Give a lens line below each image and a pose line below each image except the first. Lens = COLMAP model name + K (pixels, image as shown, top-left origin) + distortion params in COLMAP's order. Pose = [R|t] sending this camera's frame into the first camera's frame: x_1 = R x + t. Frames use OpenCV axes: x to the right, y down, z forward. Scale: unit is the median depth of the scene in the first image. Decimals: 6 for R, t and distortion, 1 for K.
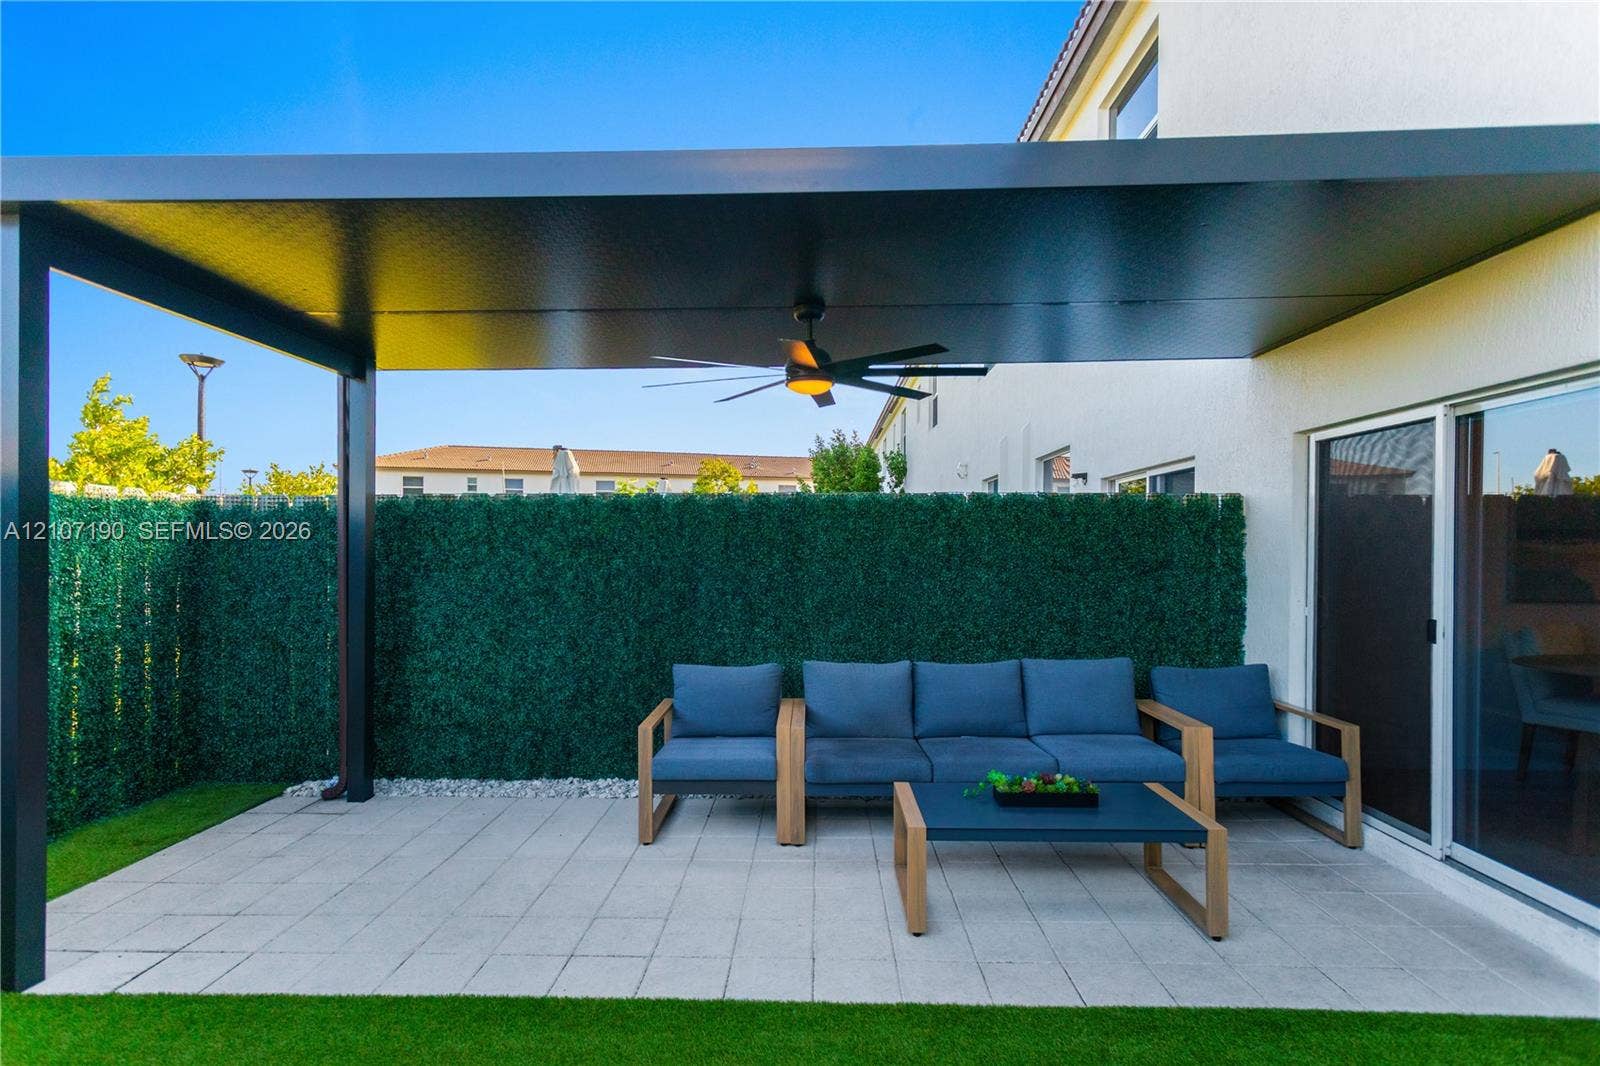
lens RADIAL K [[784.7, 0, 785.5], [0, 784.7, 547.0], [0, 0, 1]] dist [0.007192, 0.001140]
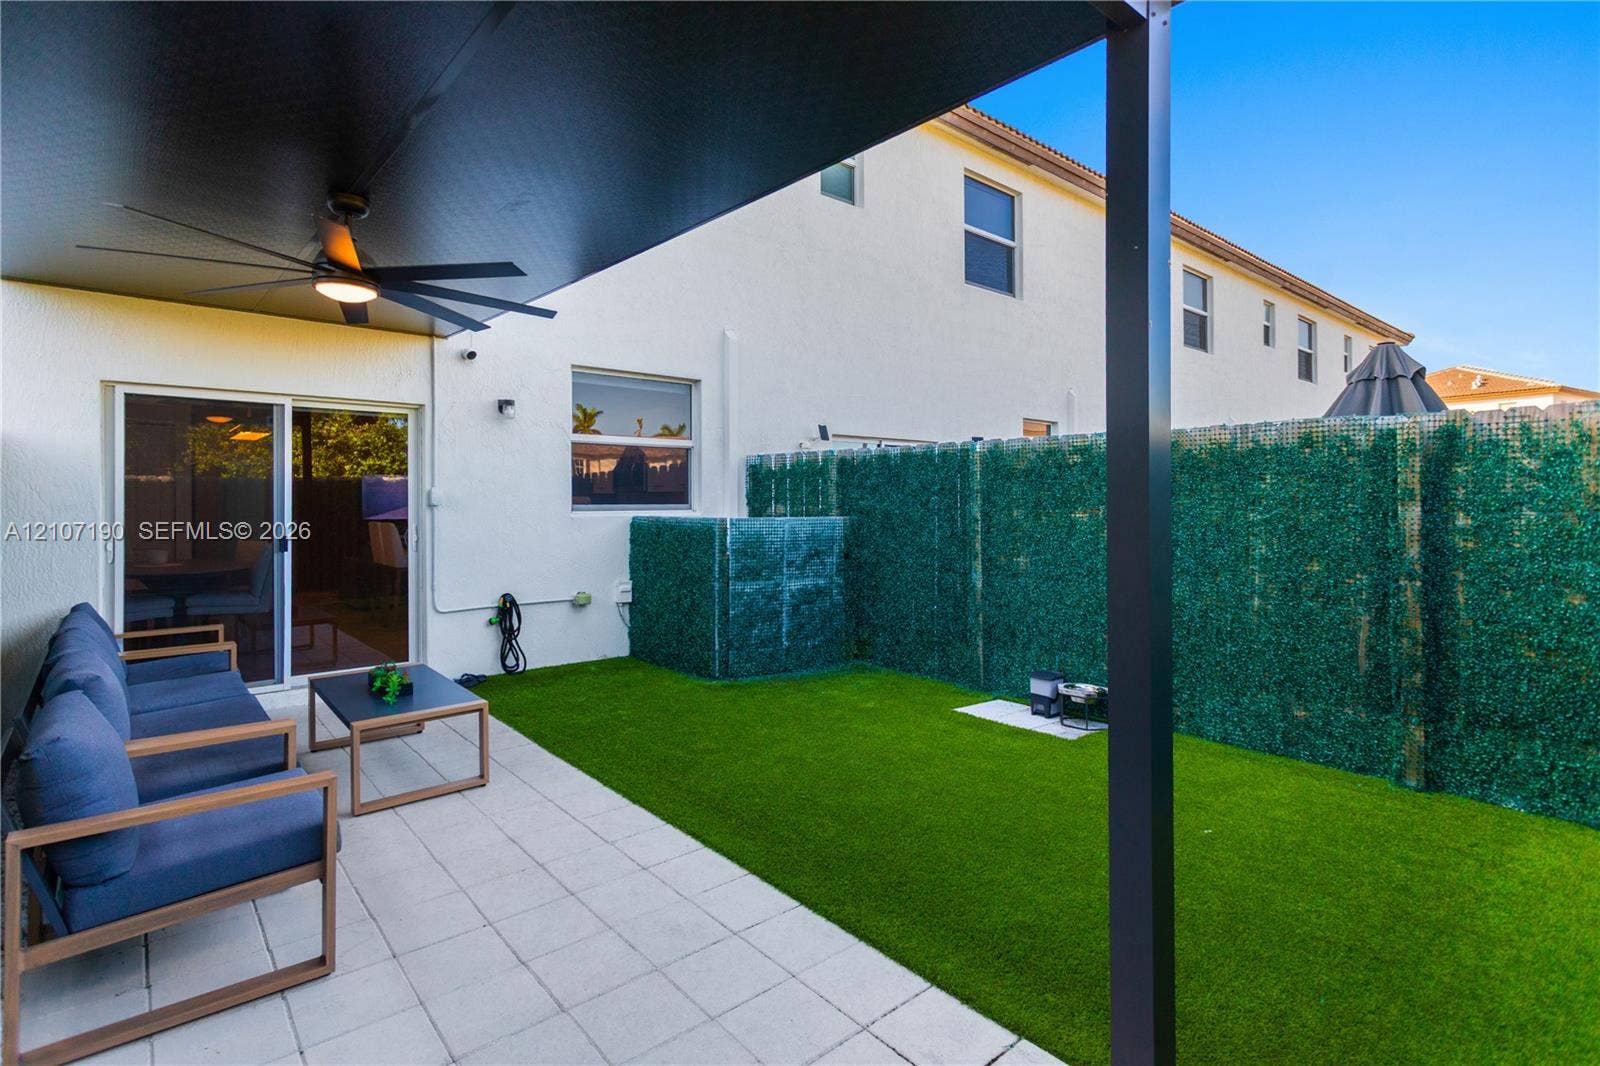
lens RADIAL K [[784.7, 0, 788.3], [0, 784.7, 511.6], [0, 0, 1]] dist [0.007192, 0.001140]
pose [[-0.675940, -0.010853, 0.736877, -0.751063], [-0.000090, 0.999893, 0.014644, 0.016284], [-0.736957, 0.009832, -0.675868, 1.015448]]
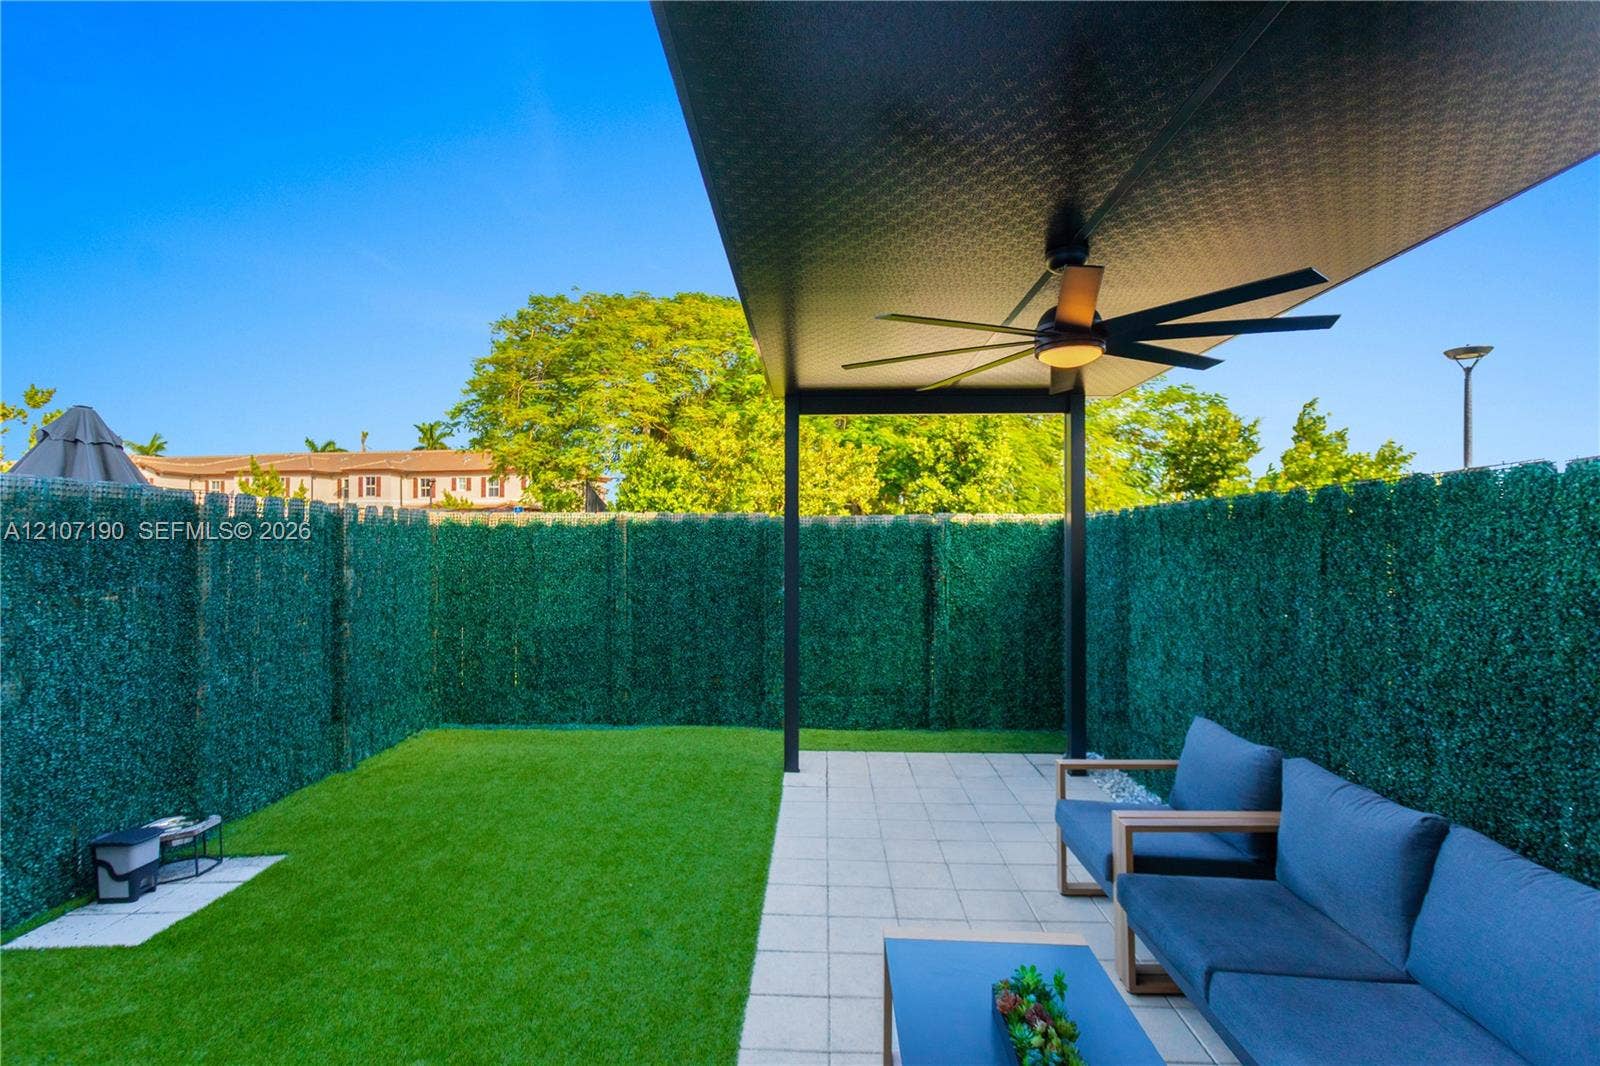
lens RADIAL K [[784.7, 0, 806.4], [0, 784.7, 537.3], [0, 0, 1]] dist [0.007192, 0.001140]
pose [[0.015772, -0.001365, -0.999875, 0.637170], [-0.004379, 0.999989, -0.001434, -0.027039], [0.999866, 0.004401, 0.015766, 0.605586]]
